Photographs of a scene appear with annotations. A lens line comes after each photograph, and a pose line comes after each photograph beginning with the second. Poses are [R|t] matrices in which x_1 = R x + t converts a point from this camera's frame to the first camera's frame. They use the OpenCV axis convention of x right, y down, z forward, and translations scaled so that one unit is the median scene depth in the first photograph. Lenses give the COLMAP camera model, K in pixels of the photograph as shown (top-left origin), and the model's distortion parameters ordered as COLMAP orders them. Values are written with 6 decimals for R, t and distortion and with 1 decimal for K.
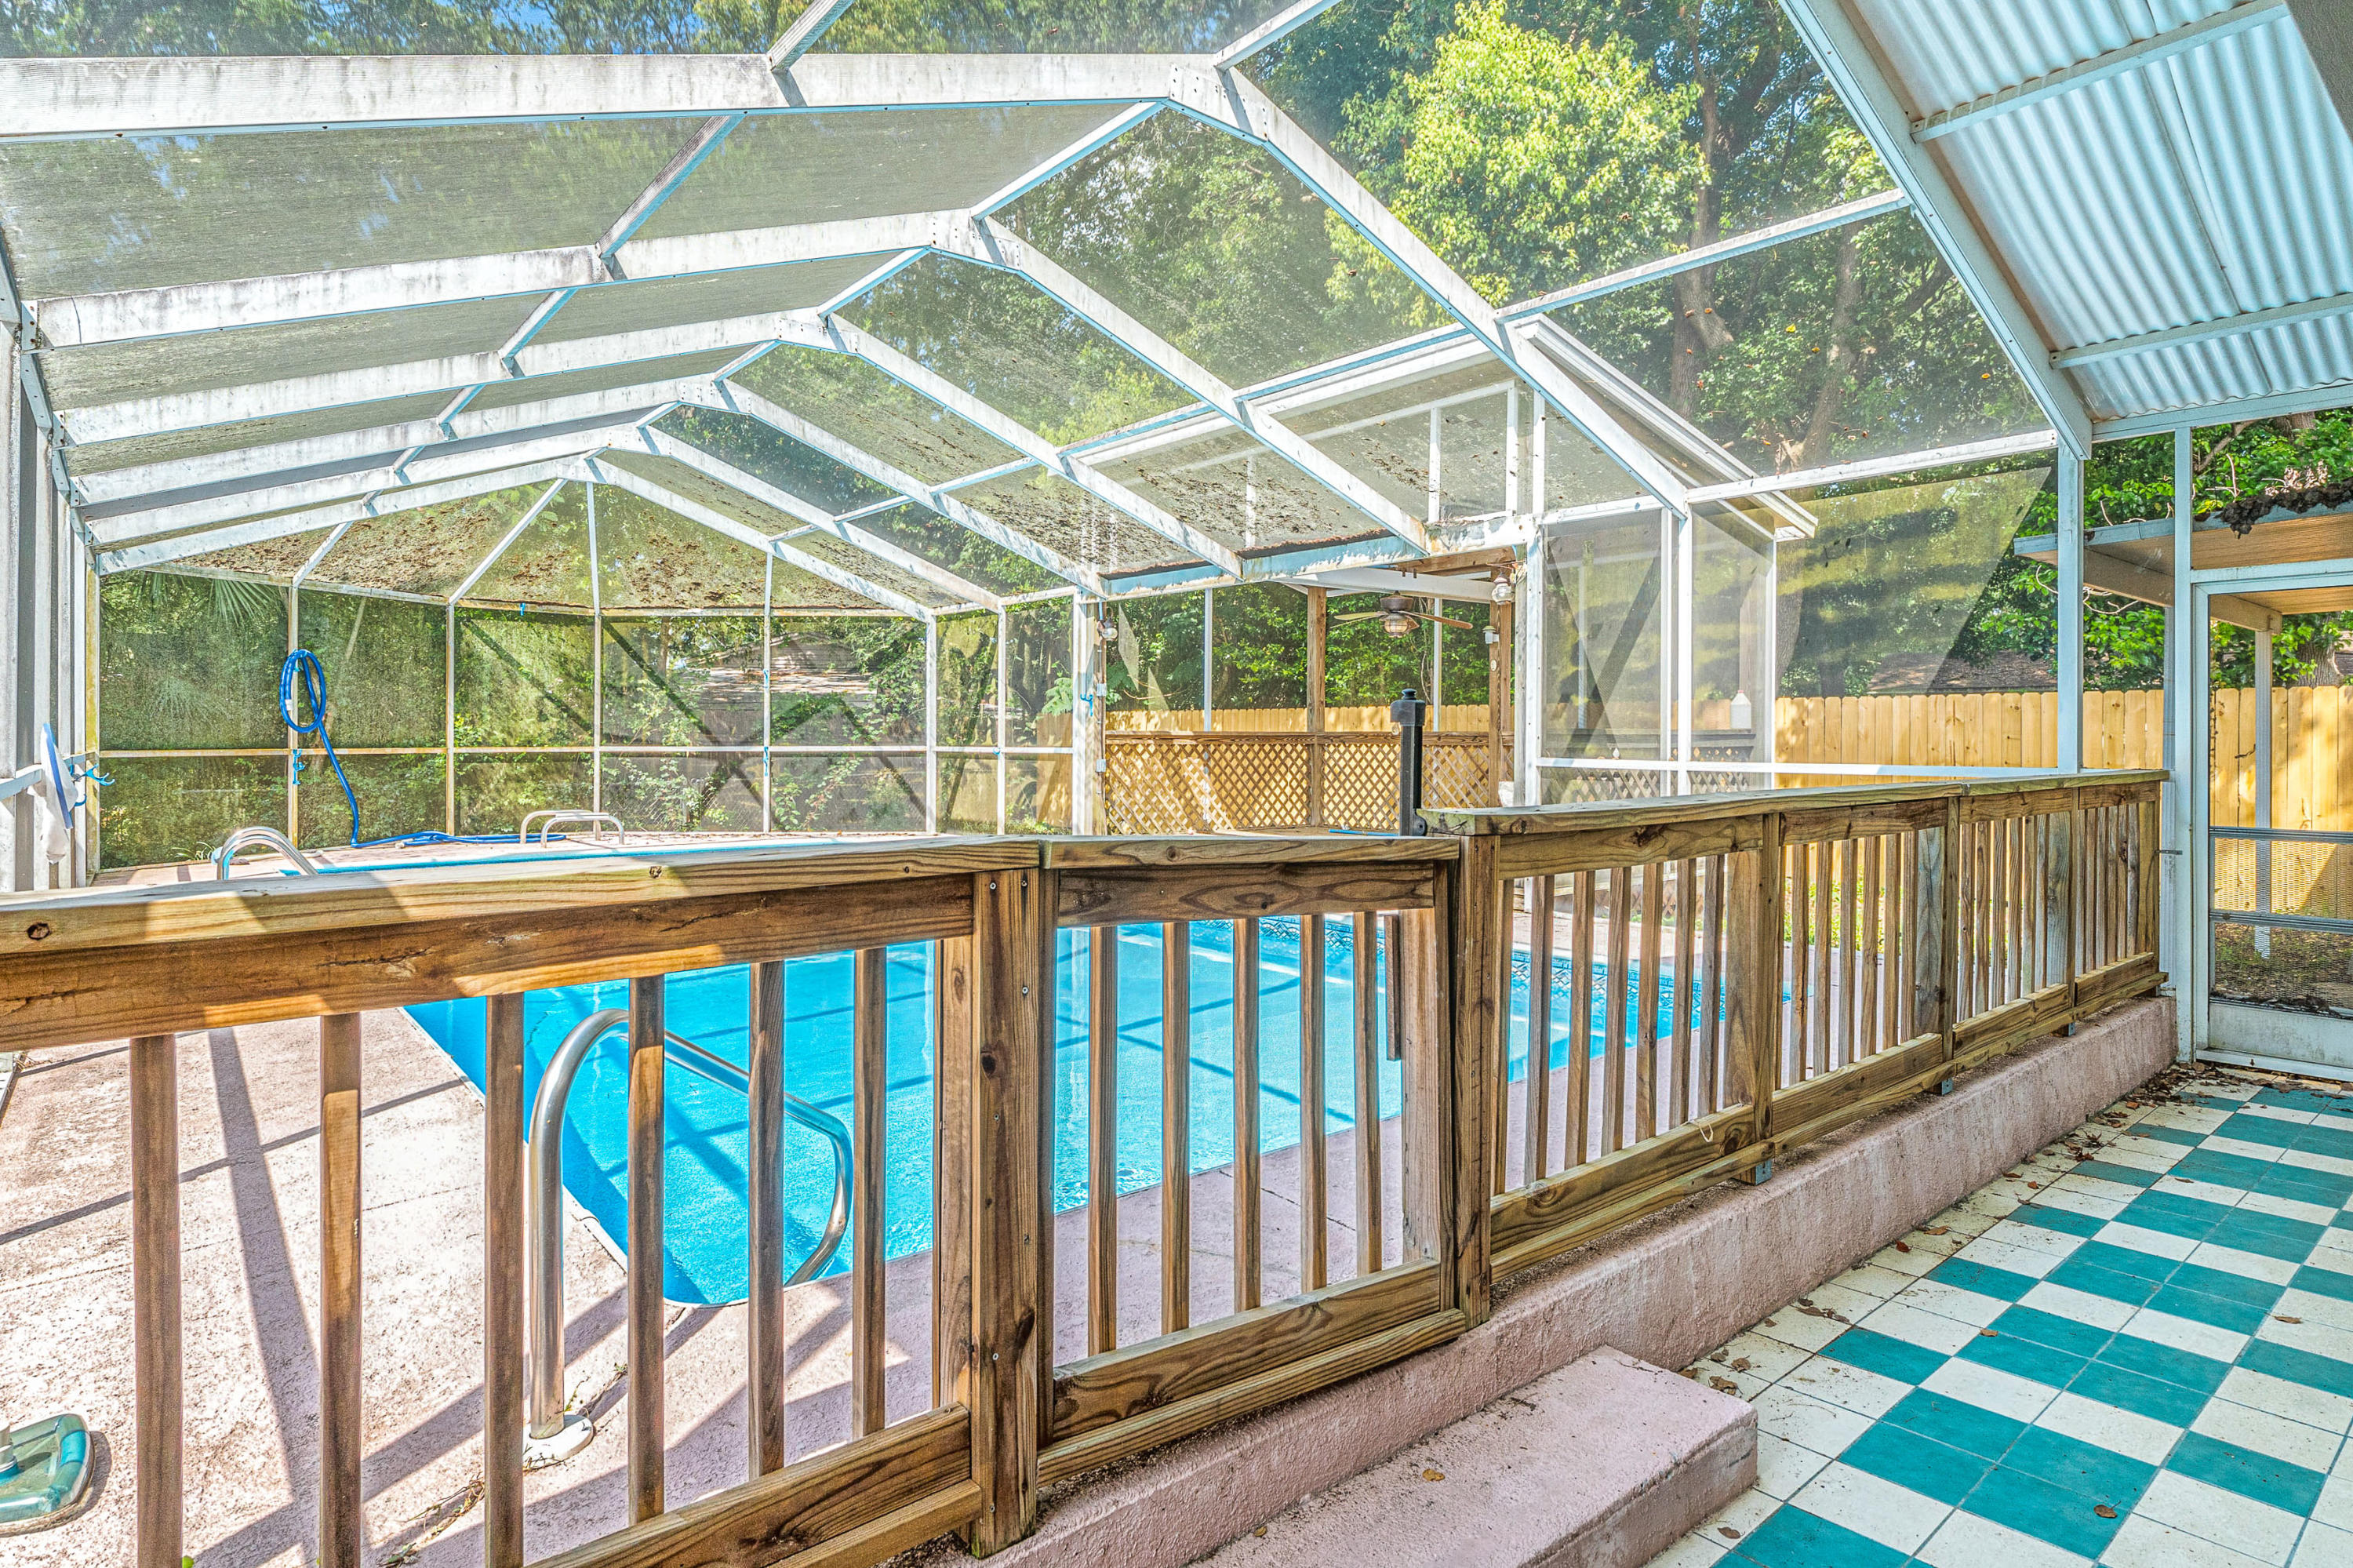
lens RADIAL K [[1261.4, 0, 1172.3], [0, 1261.4, 741.6], [0, 0, 1]] dist [-0.002306, -0.002745]
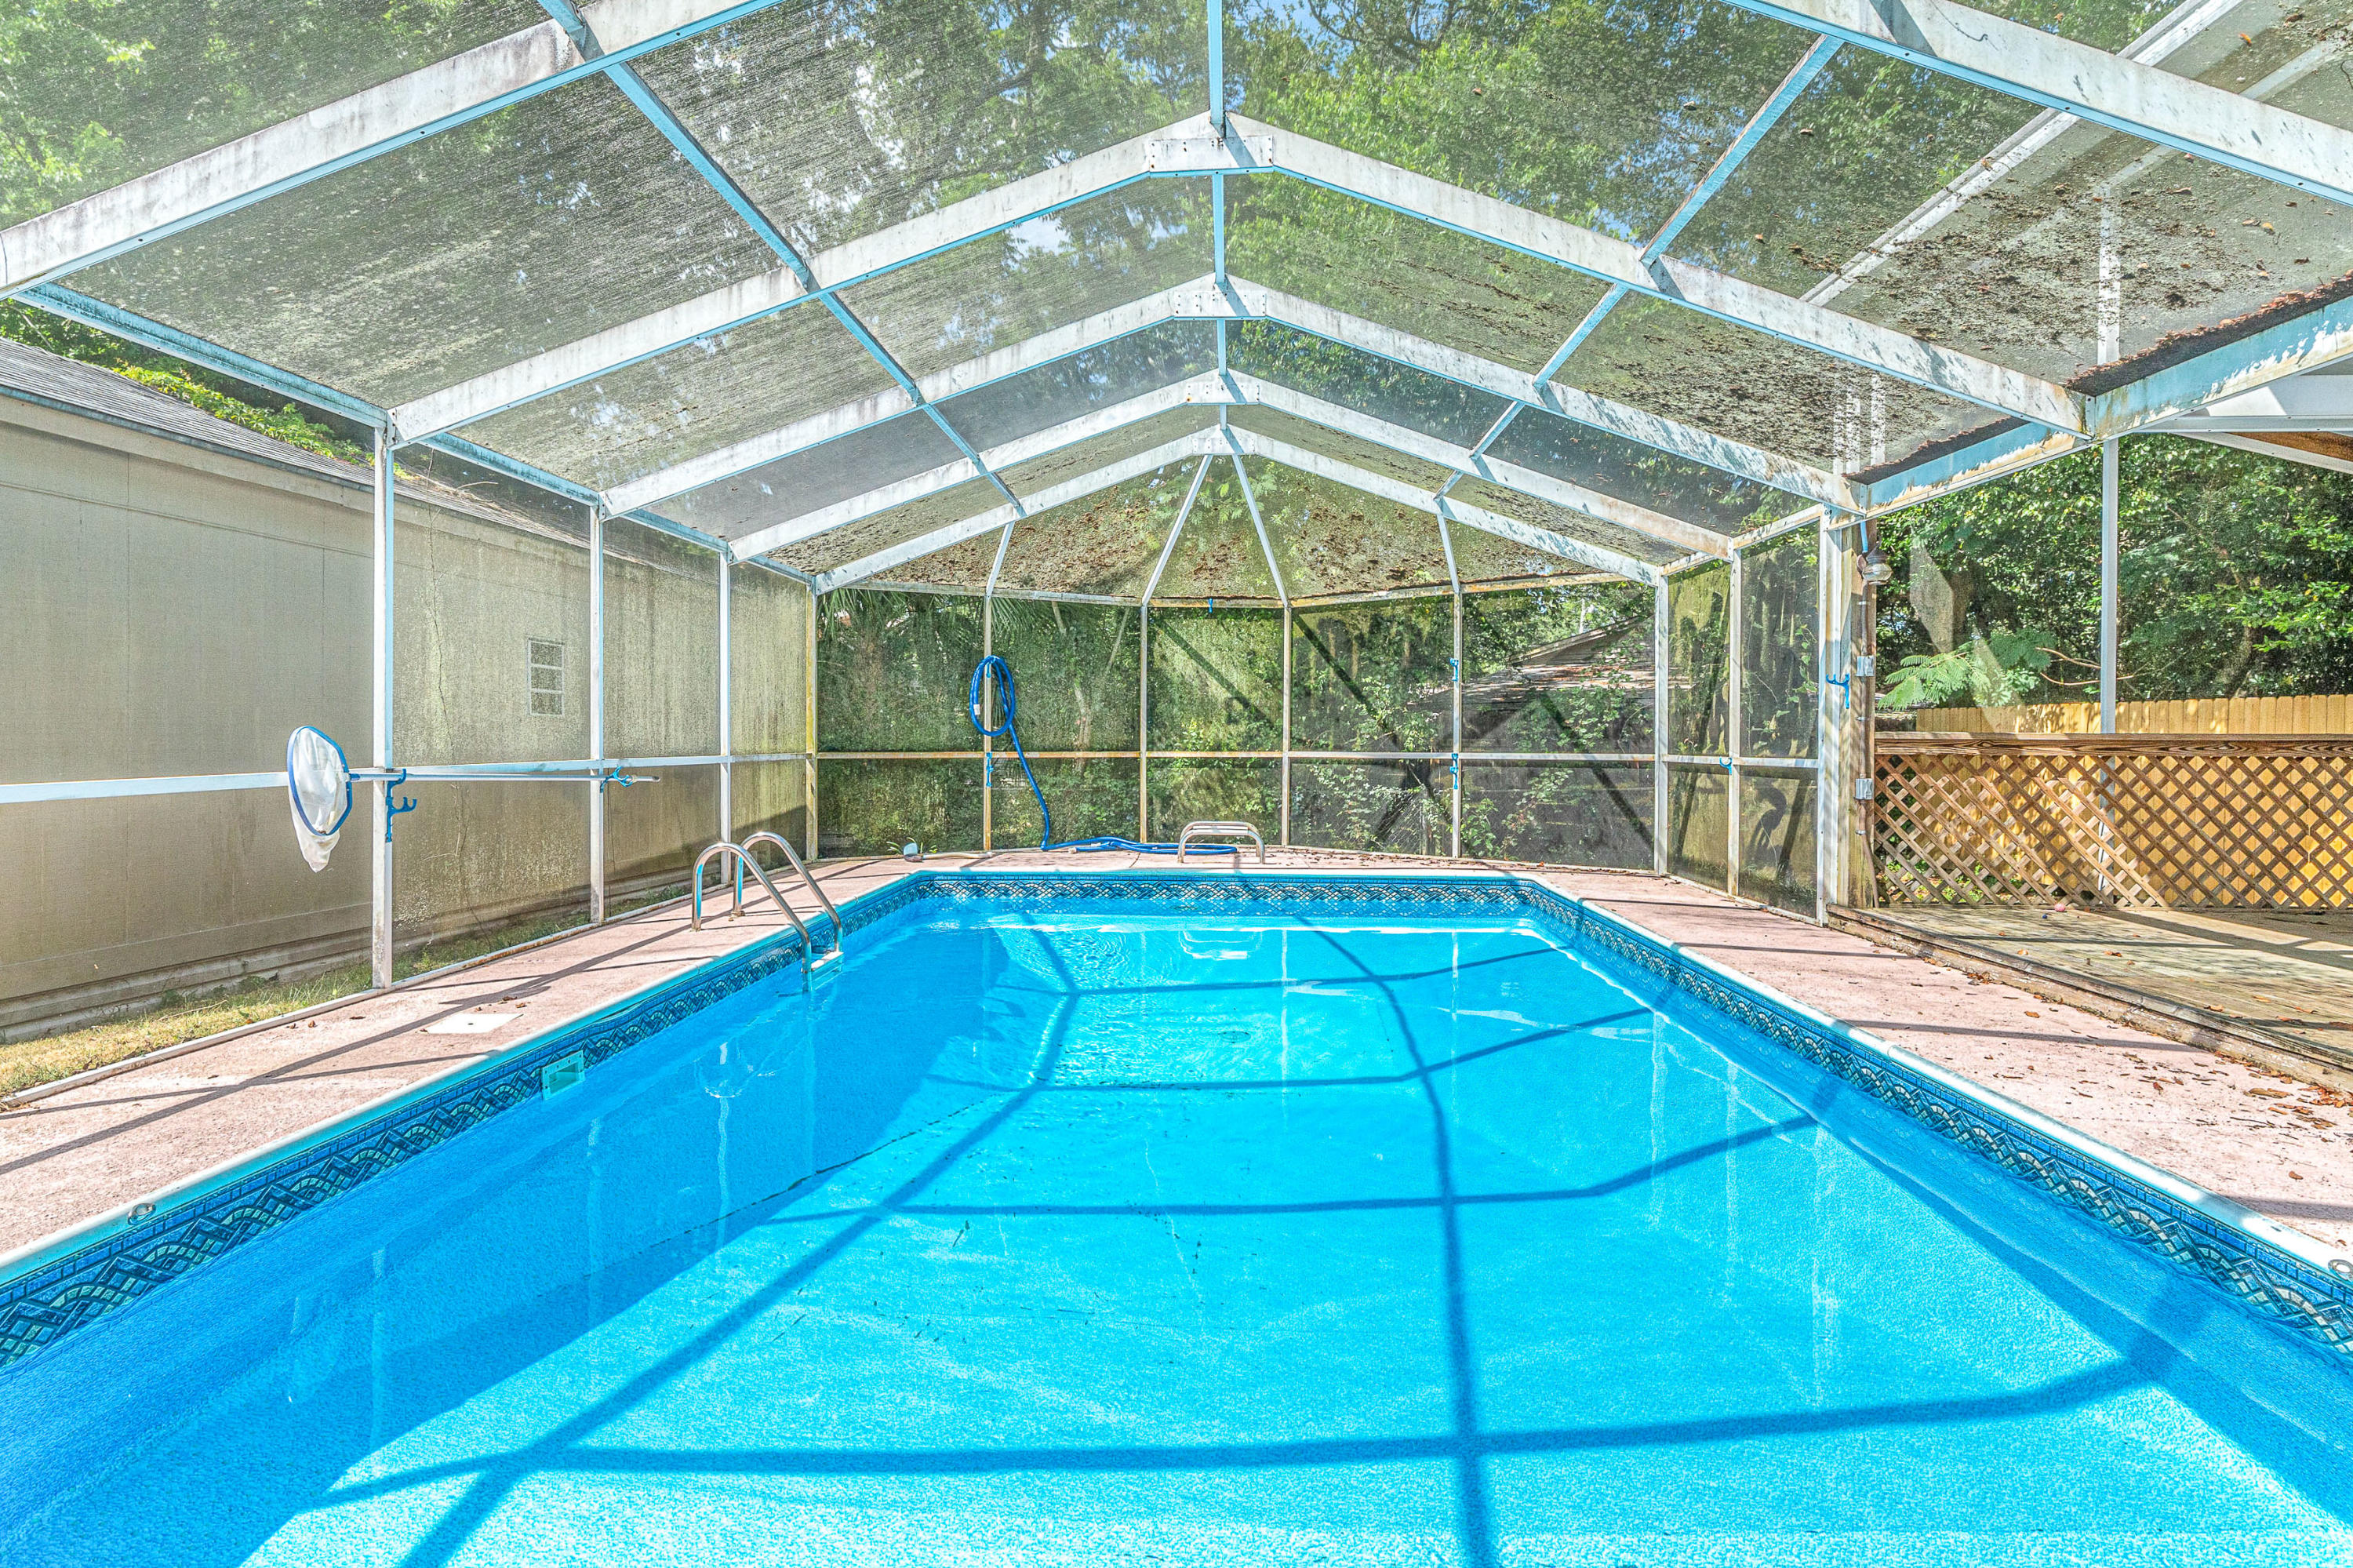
lens RADIAL K [[1261.4, 0, 1163.9], [0, 1261.4, 741.3], [0, 0, 1]] dist [-0.002306, -0.002745]
pose [[0.740947, 0.002057, -0.671561, 0.093105], [-0.003958, 0.999991, -0.001304, -0.002098], [0.671552, 0.003625, 0.740948, 0.283559]]
